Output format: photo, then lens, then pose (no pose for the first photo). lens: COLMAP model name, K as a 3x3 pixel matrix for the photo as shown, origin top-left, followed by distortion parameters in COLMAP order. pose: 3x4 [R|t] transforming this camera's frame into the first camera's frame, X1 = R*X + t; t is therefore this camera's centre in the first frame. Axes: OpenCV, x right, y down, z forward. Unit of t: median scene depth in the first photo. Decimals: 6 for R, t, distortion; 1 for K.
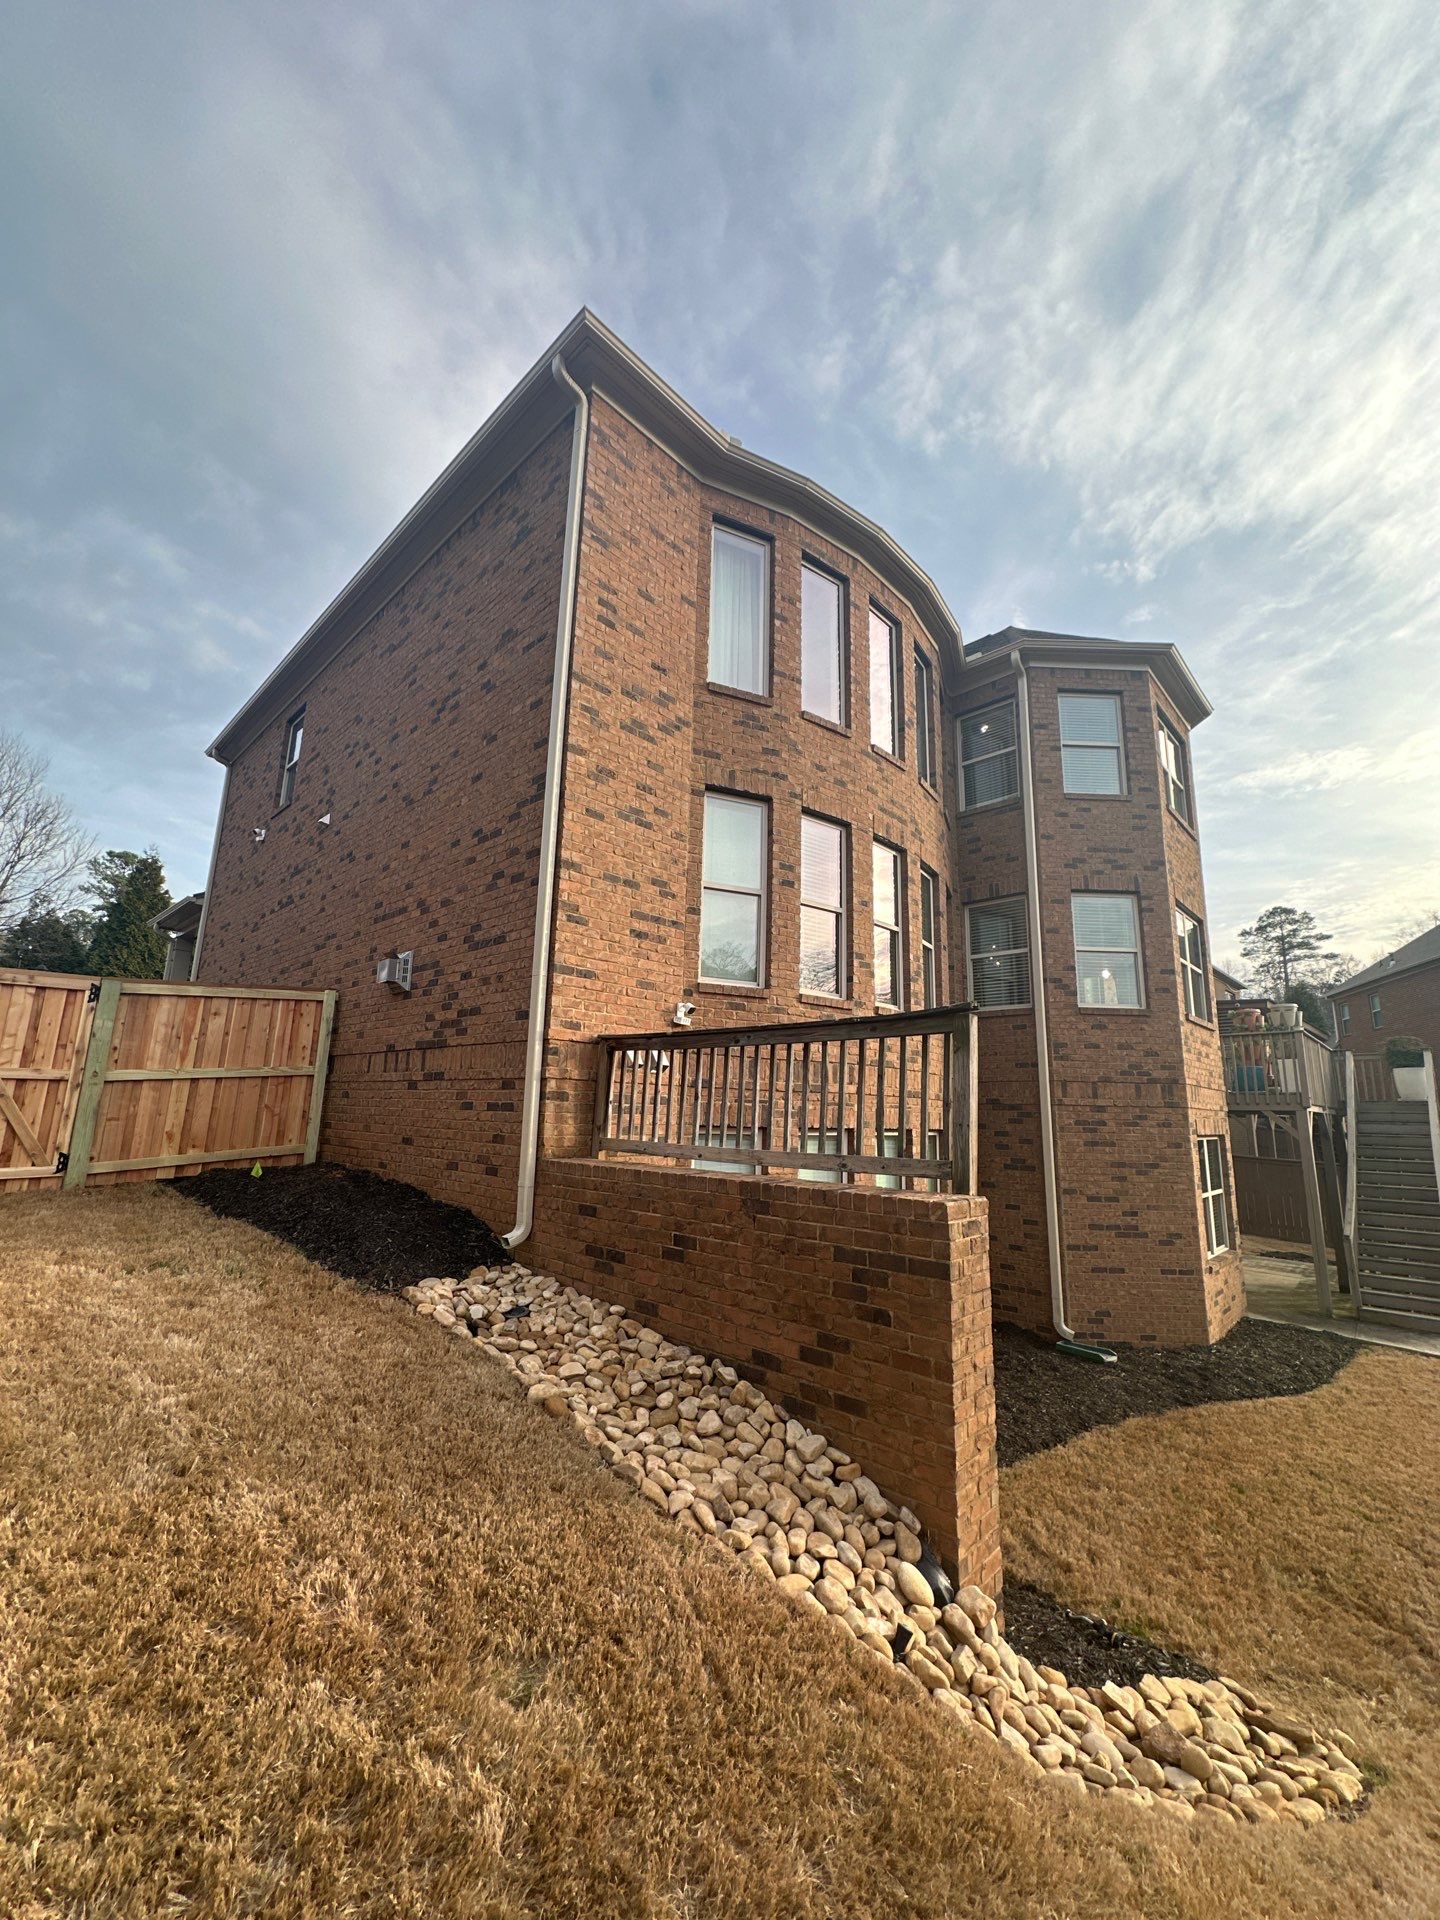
lens RADIAL K [[764.0, 0, 715.3], [0, 764.0, 964.6], [0, 0, 1]] dist [-0.002114, 0.000013]
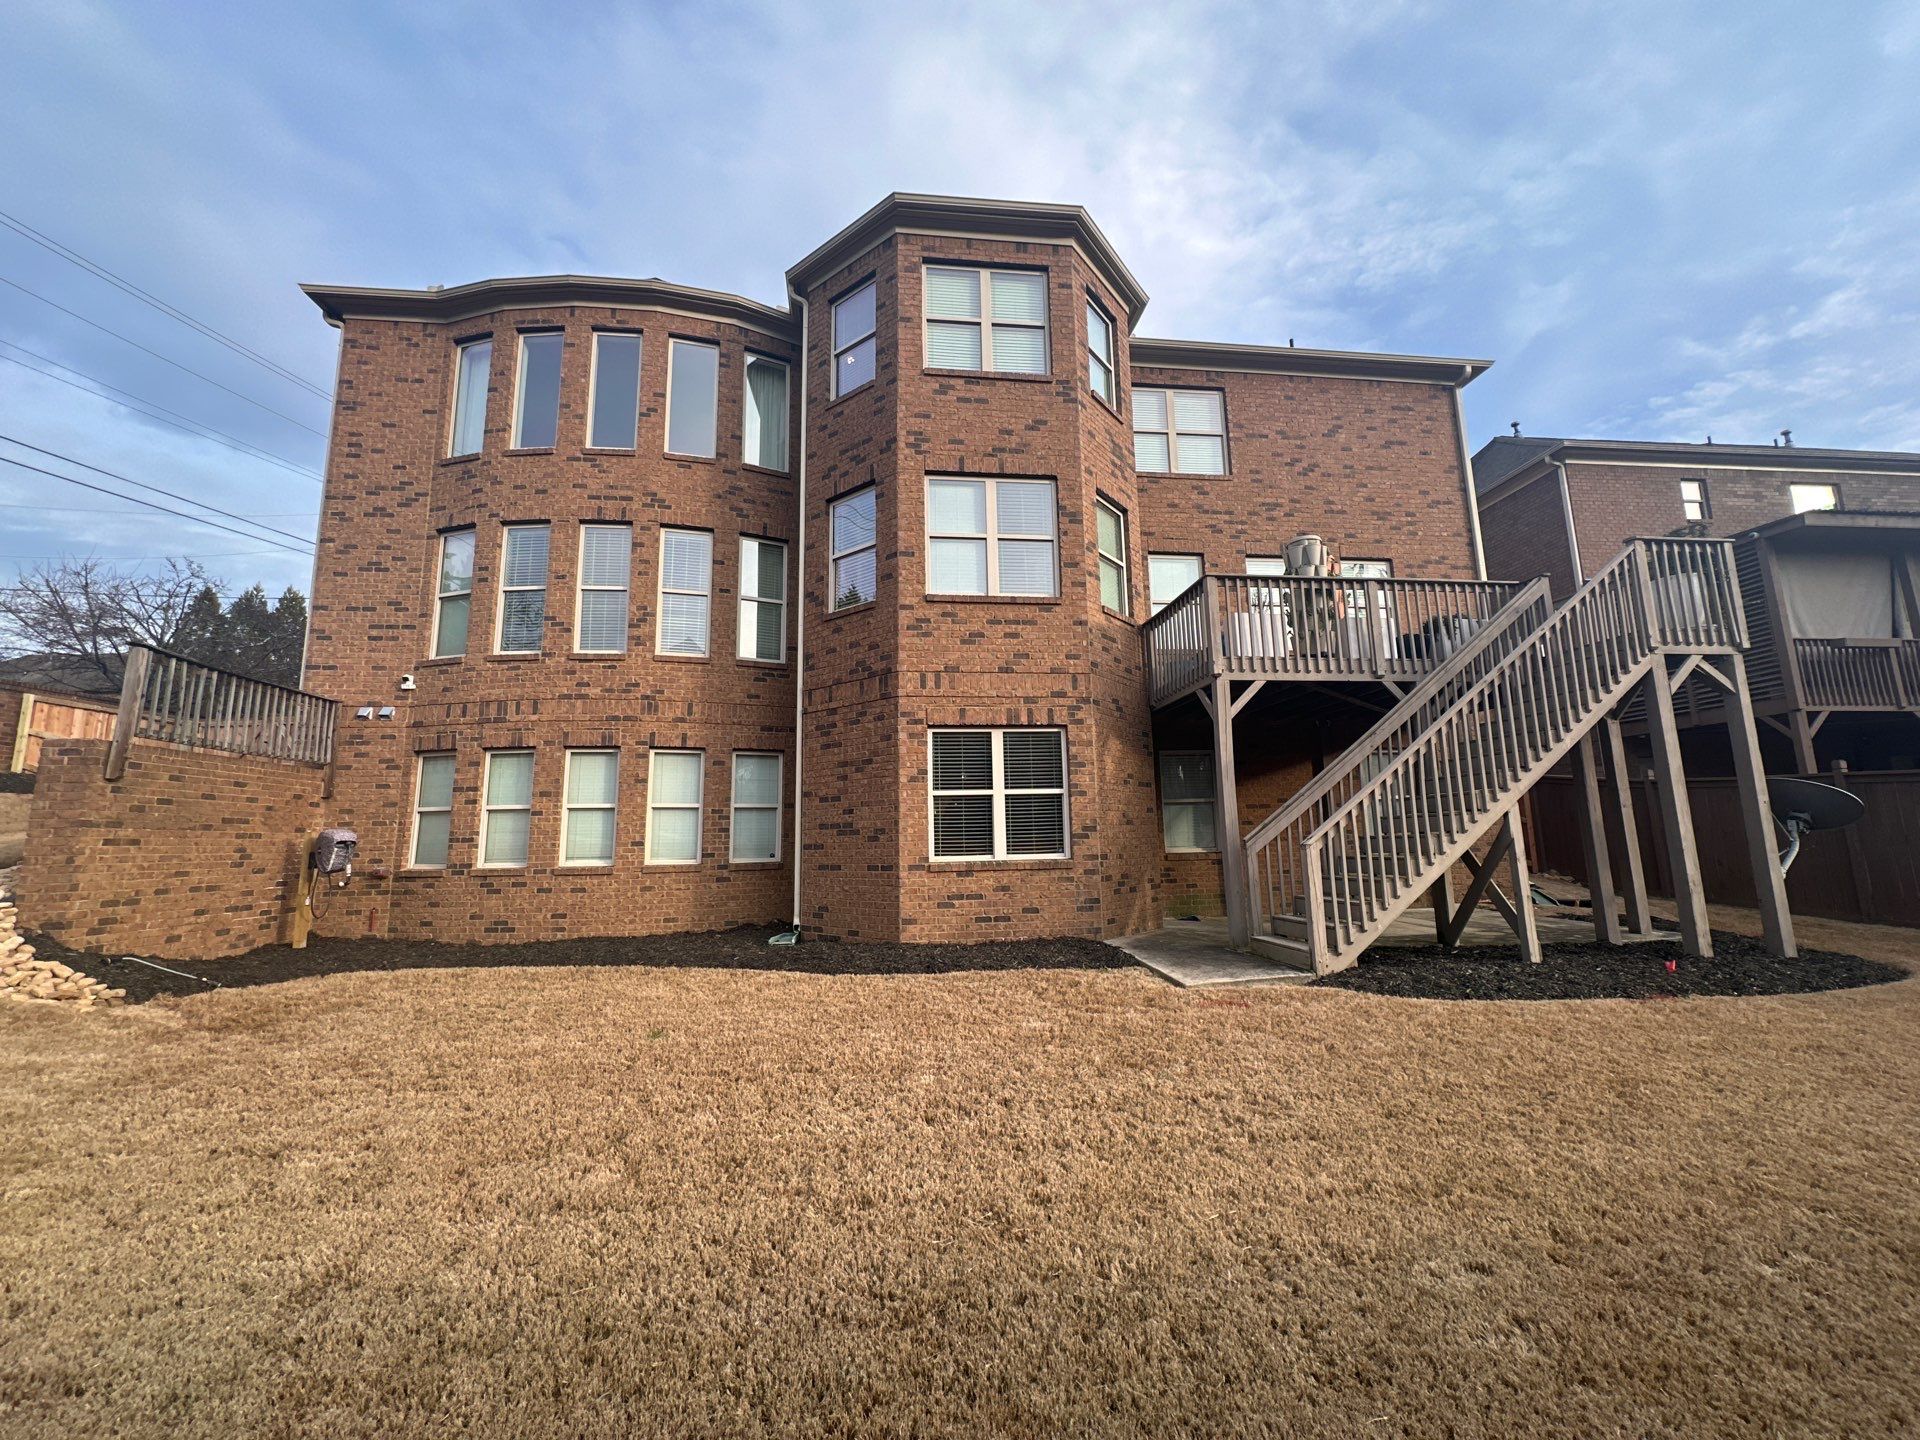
lens RADIAL K [[764.0, 0, 959.0], [0, 764.0, 714.5], [0, 0, 1]] dist [-0.002114, 0.000013]
pose [[0.775966, -0.142293, -0.614516, 1.277876], [0.160693, 0.986674, -0.025555, 0.251533], [0.609963, -0.078919, 0.788490, 0.321926]]
